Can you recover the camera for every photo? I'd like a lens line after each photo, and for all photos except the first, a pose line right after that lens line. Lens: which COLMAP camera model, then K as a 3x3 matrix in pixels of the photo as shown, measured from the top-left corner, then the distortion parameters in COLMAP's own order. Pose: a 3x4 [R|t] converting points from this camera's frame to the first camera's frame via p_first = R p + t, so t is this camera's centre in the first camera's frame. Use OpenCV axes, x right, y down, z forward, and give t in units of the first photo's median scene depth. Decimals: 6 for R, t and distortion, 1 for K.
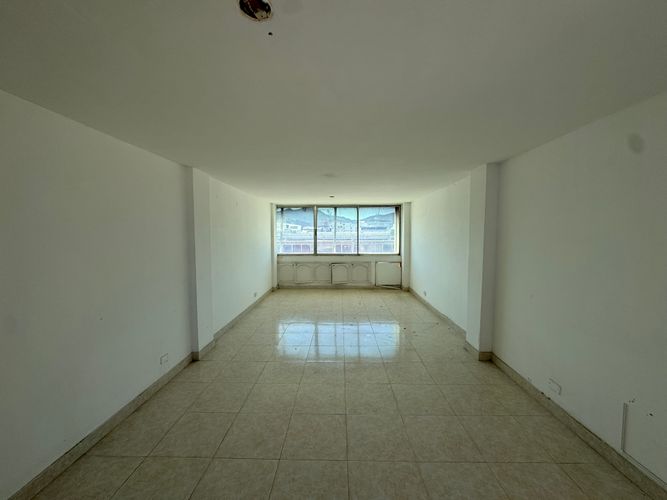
lens RADIAL K [[269.4, 0, 333.5], [0, 269.4, 250.0], [0, 0, 1]] dist [-0.001551, -0.000112]
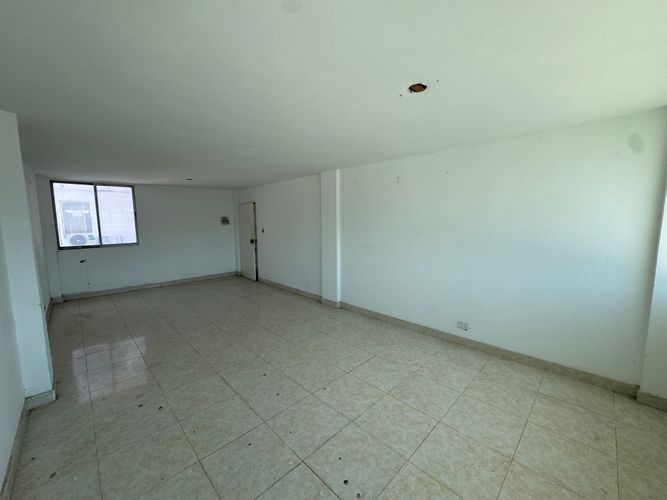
lens RADIAL K [[269.4, 0, 333.5], [0, 269.4, 250.0], [0, 0, 1]] dist [-0.001551, -0.000112]
pose [[-0.694438, 0.087681, -0.714190, 0.231224], [-0.036612, 0.986957, 0.156769, -0.056033], [0.718621, 0.135014, -0.682170, 0.945526]]
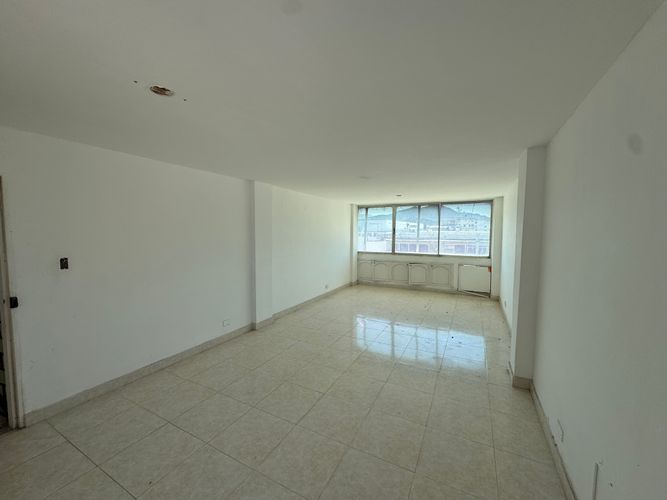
lens RADIAL K [[270.8, 0, 332.3], [0, 270.8, 245.1], [0, 0, 1]] dist [-0.000375, 0.000058]
pose [[0.894765, 0.027273, -0.445703, 0.182891], [-0.033568, 0.999417, -0.006232, -0.000244], [0.445273, 0.020538, 0.895159, -0.001773]]
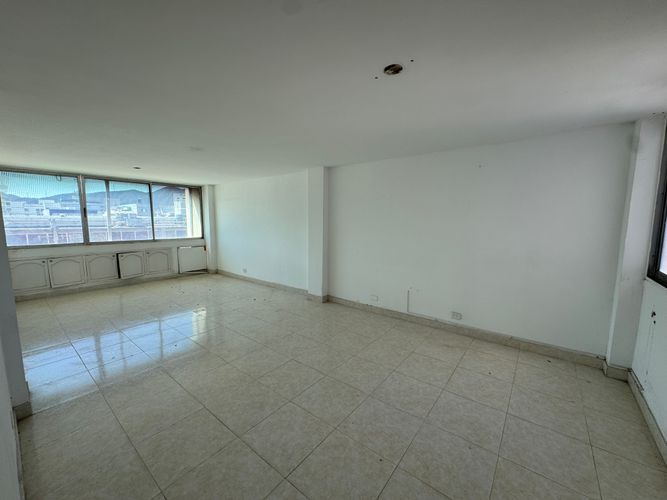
lens RADIAL K [[269.4, 0, 333.5], [0, 269.4, 250.0], [0, 0, 1]] dist [-0.001551, -0.000112]
pose [[0.597135, -0.085277, 0.797595, -0.256869], [0.043231, 0.996309, 0.074157, 0.008838], [-0.800975, -0.009801, 0.598618, 0.037452]]
